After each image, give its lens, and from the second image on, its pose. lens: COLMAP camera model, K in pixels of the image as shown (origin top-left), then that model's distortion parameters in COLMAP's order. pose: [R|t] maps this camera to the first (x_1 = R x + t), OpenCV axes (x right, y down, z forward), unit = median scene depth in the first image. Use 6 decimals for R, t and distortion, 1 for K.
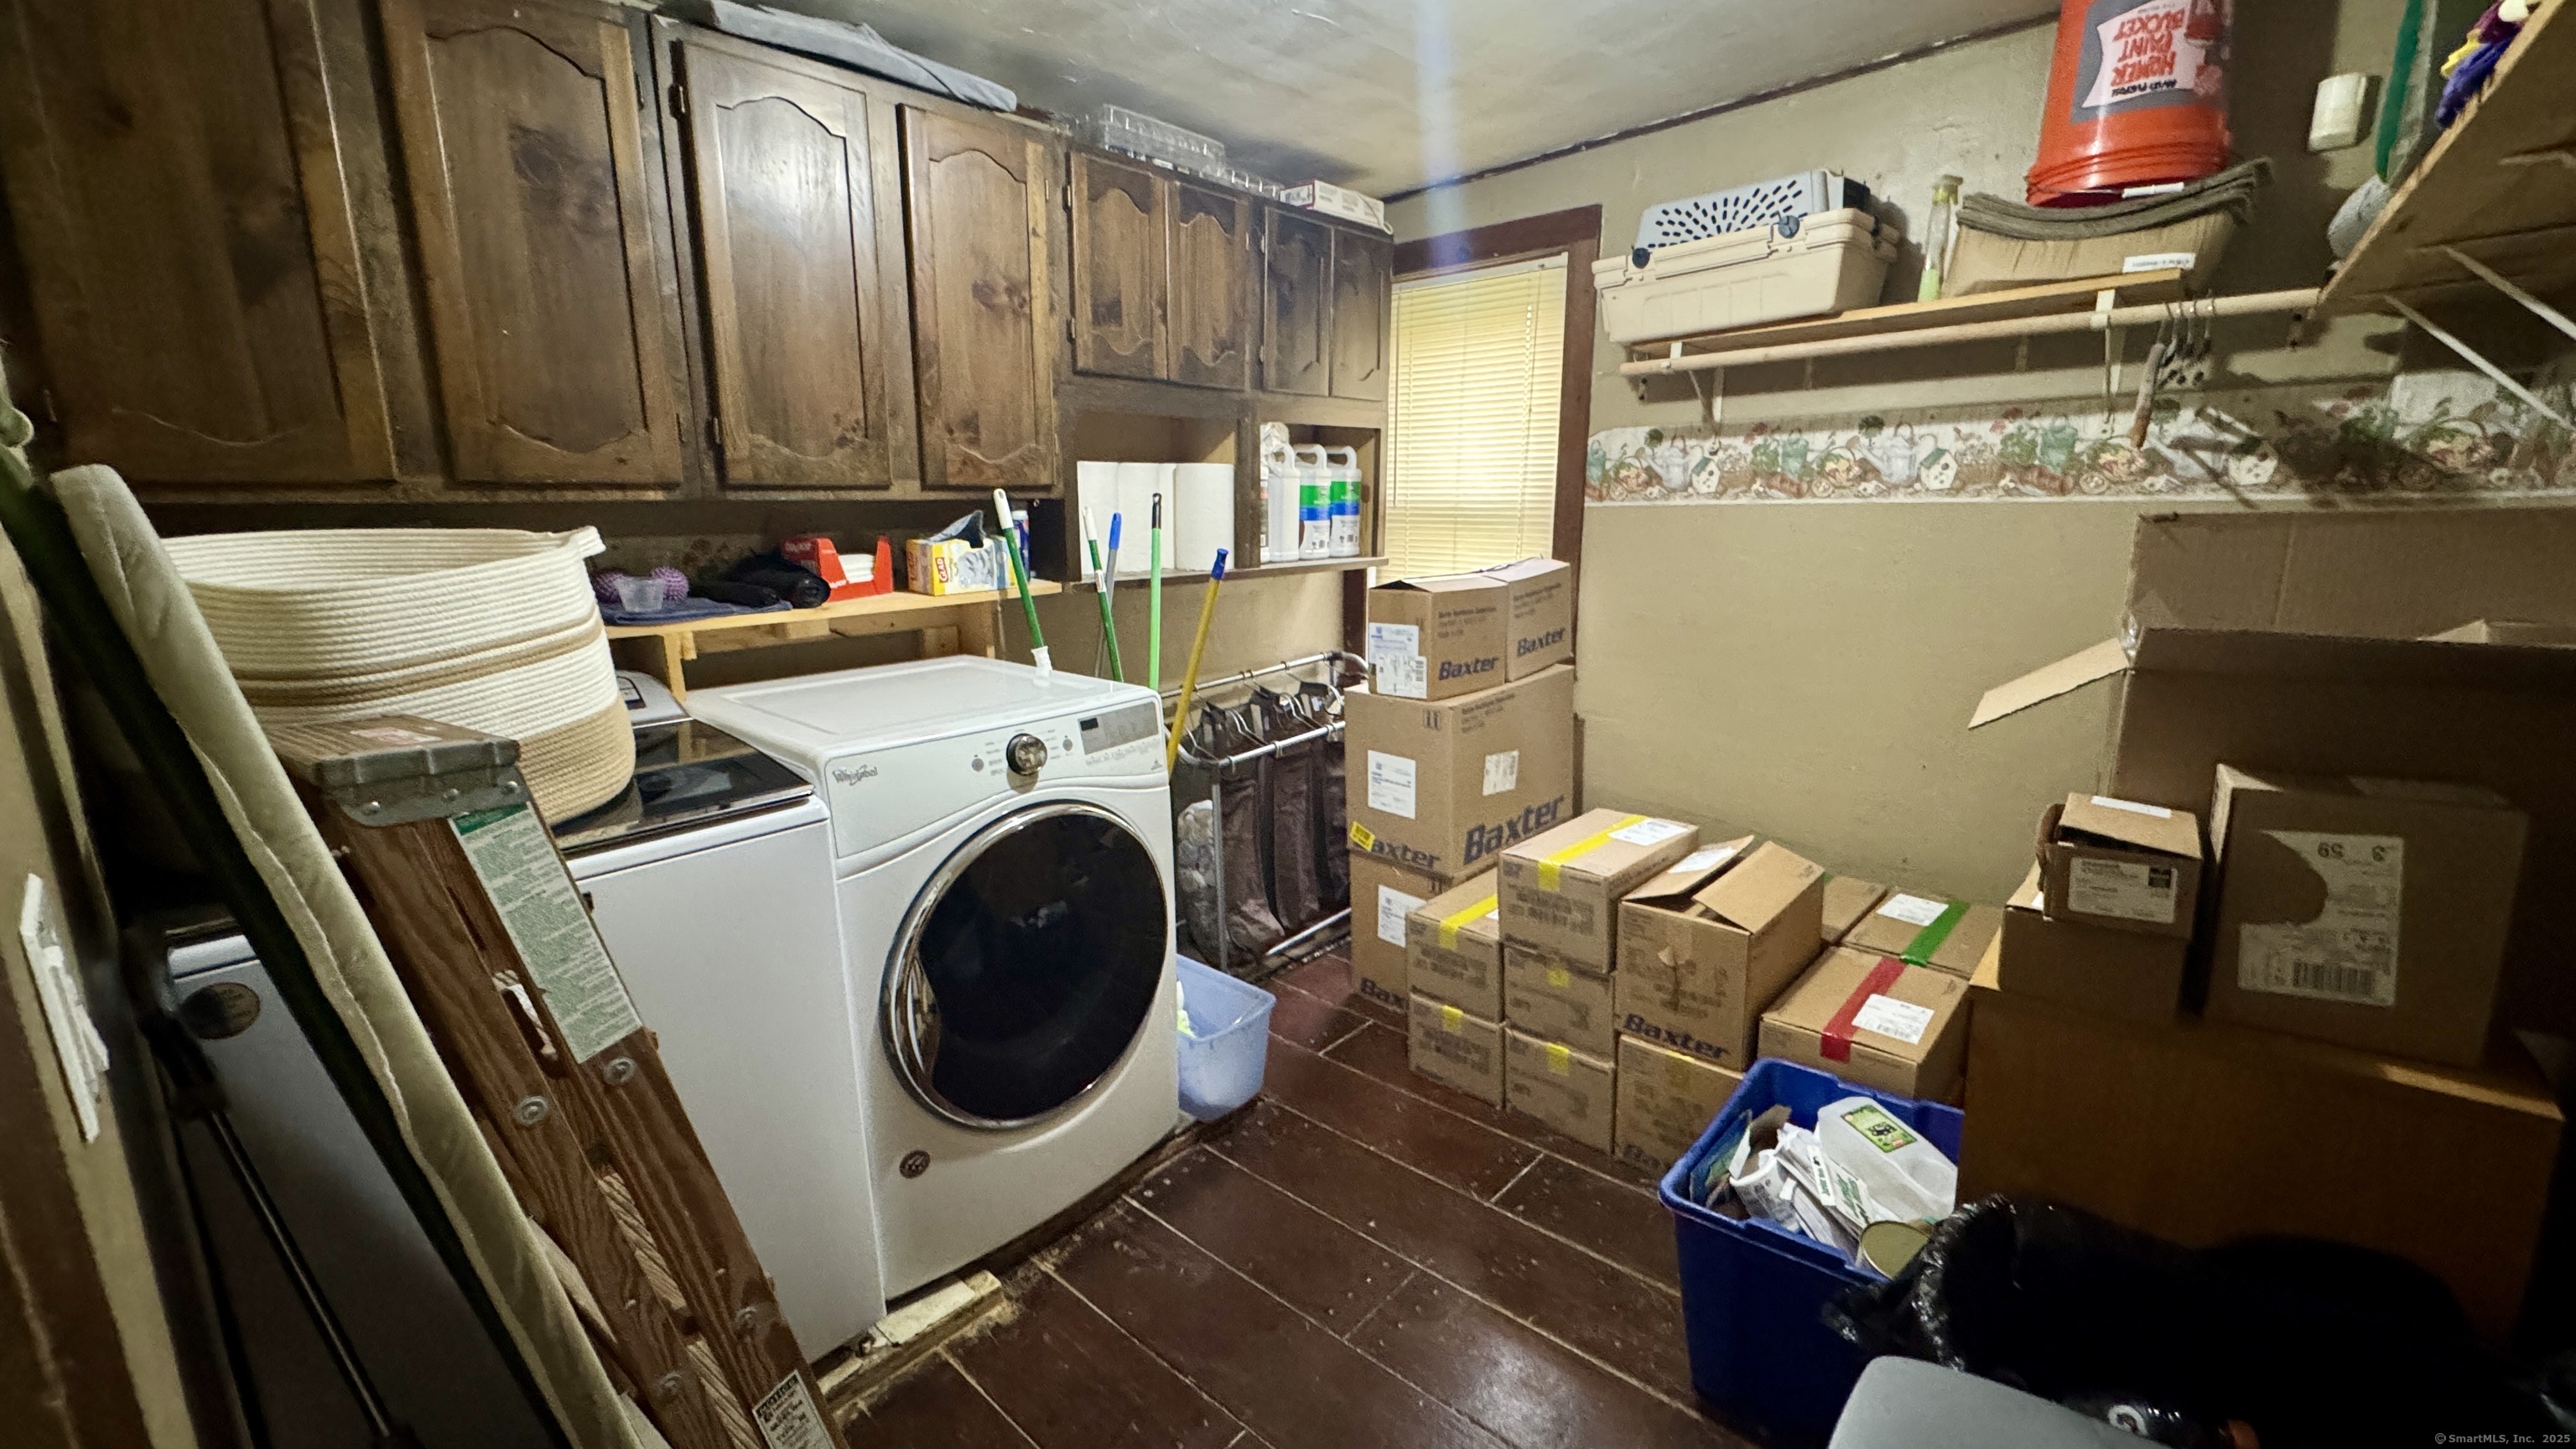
lens RADIAL K [[1061.1, 0, 1288.0], [0, 1061.1, 724.5], [0, 0, 1]] dist [-0.000983, -0.000133]
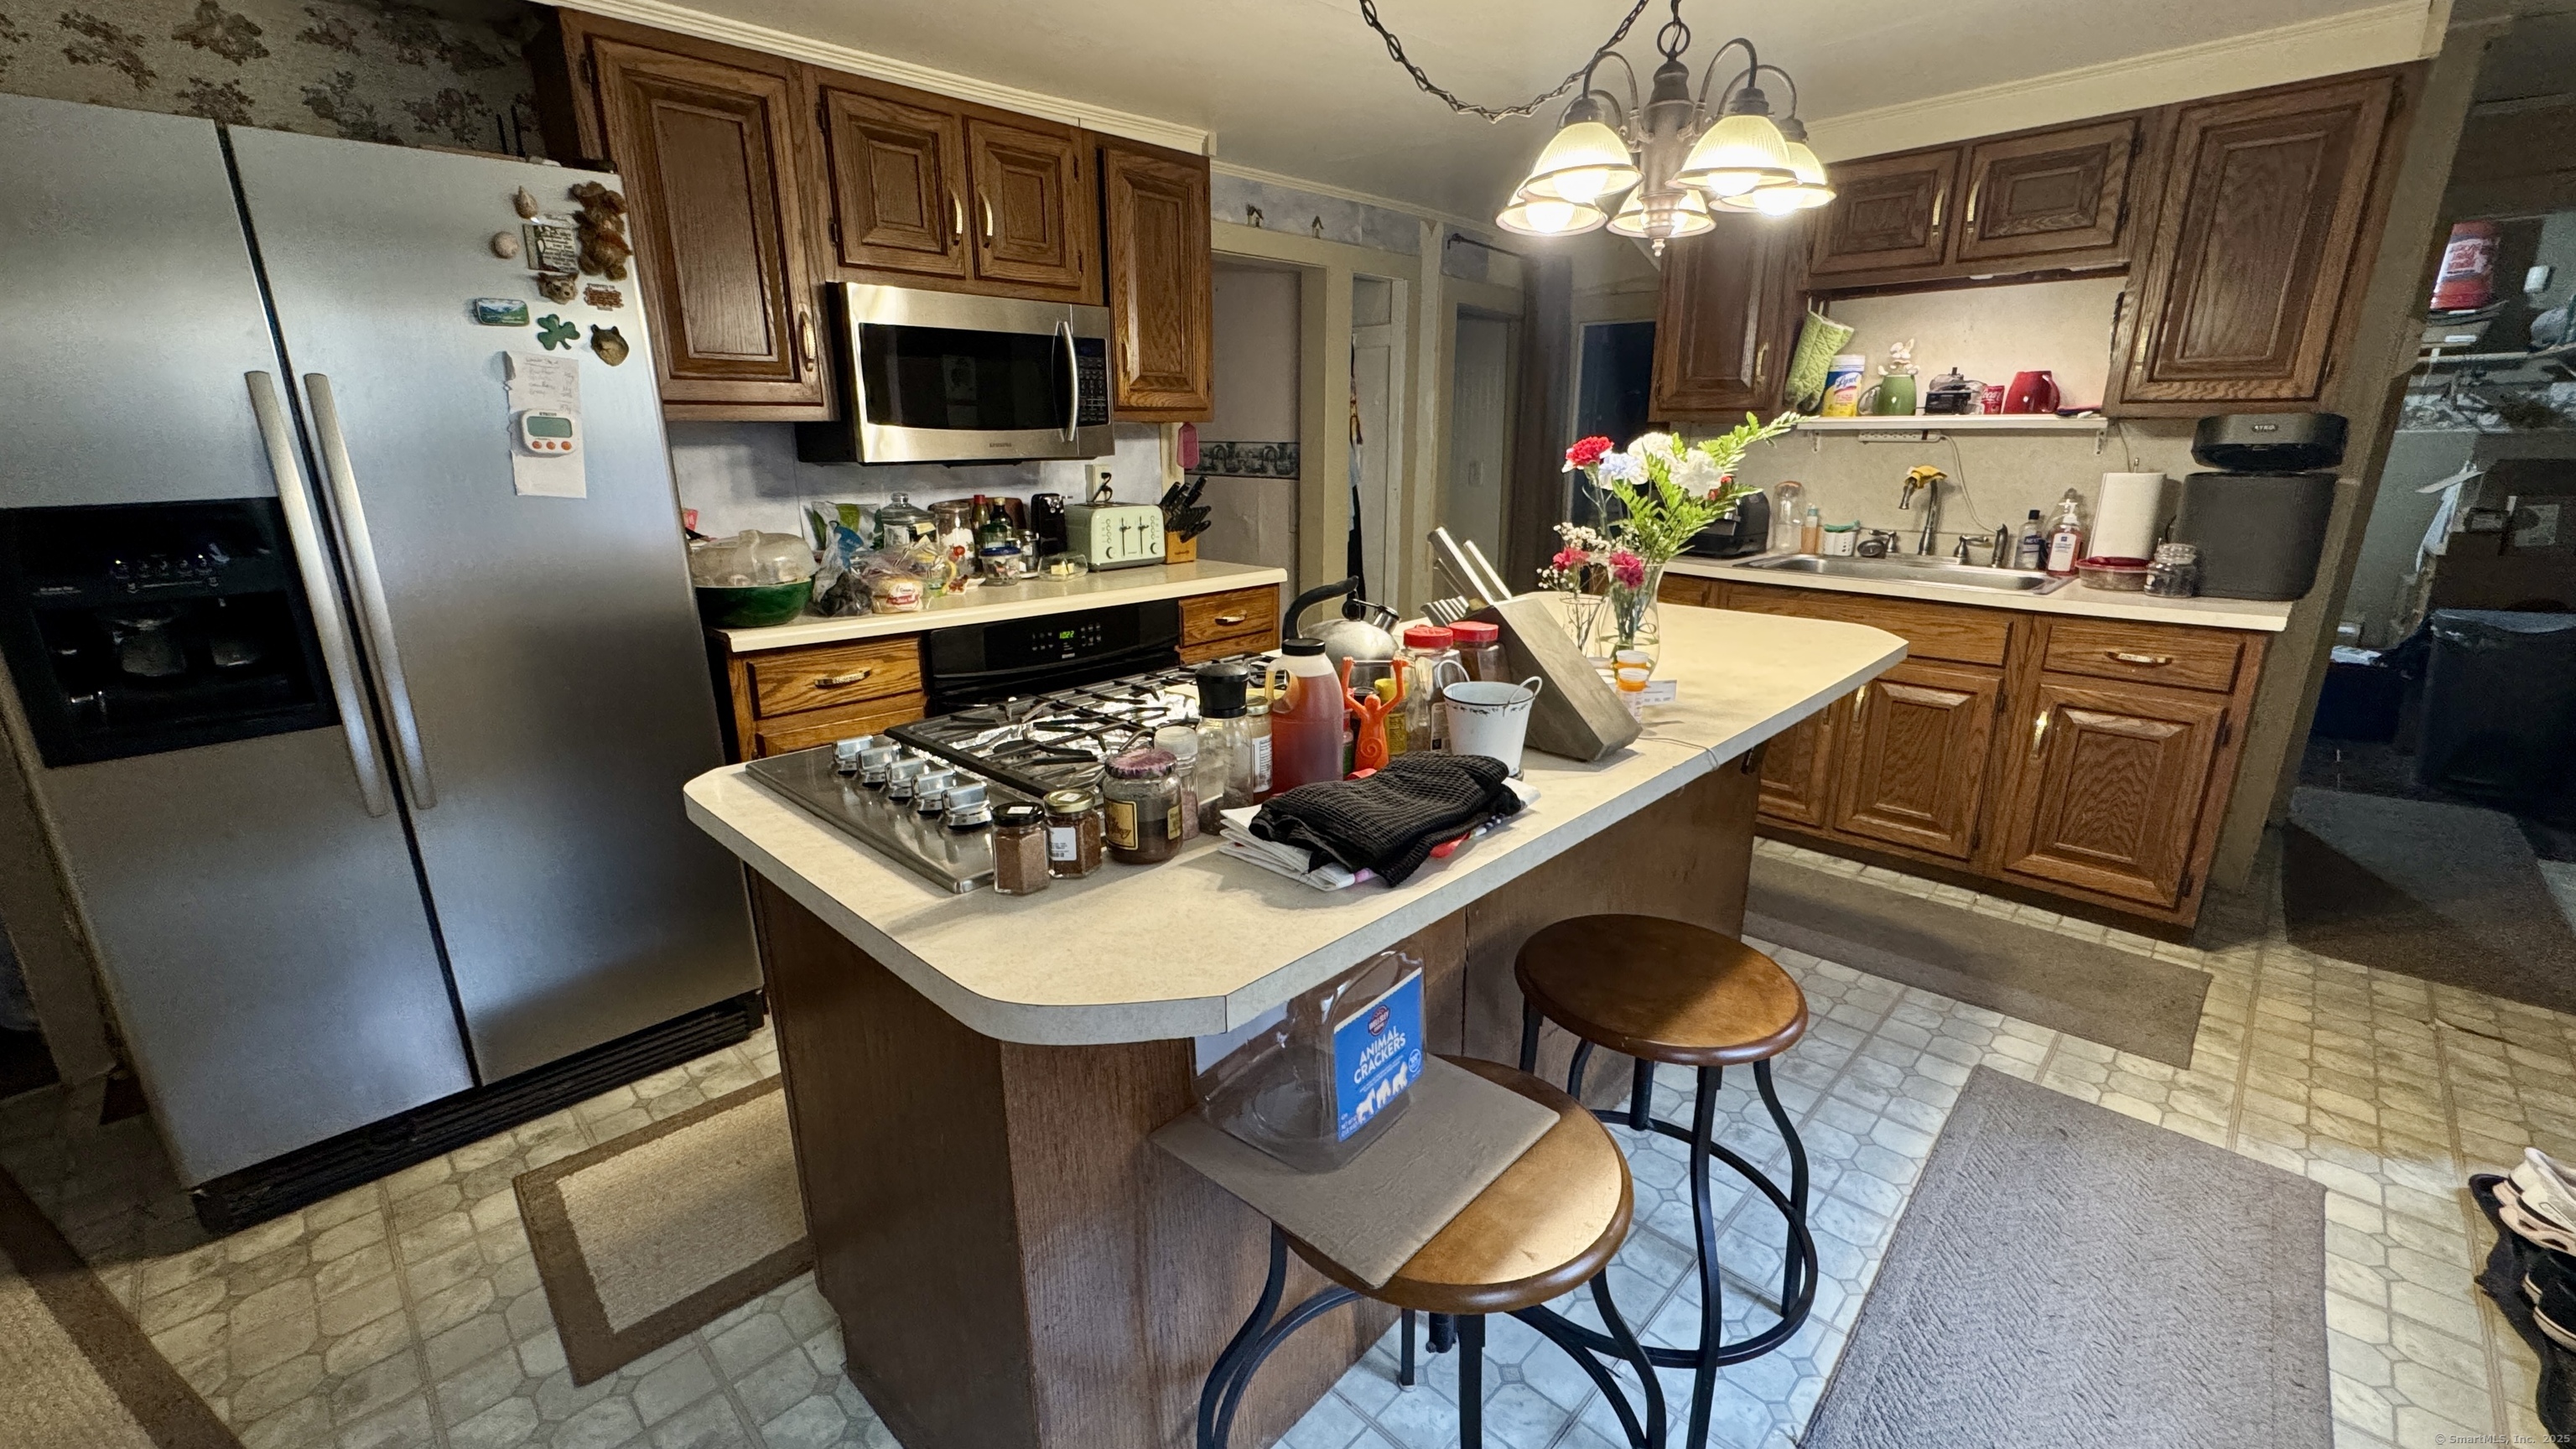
lens RADIAL K [[1034.8, 0, 1288.0], [0, 1034.8, 724.5], [0, 0, 1]] dist [-0.001654, 0.000126]
pose [[0.998962, 0.010333, -0.044367, -1.923651], [-0.007762, 0.998302, 0.057733, 0.385124], [0.044889, -0.057328, 0.997346, -1.705556]]
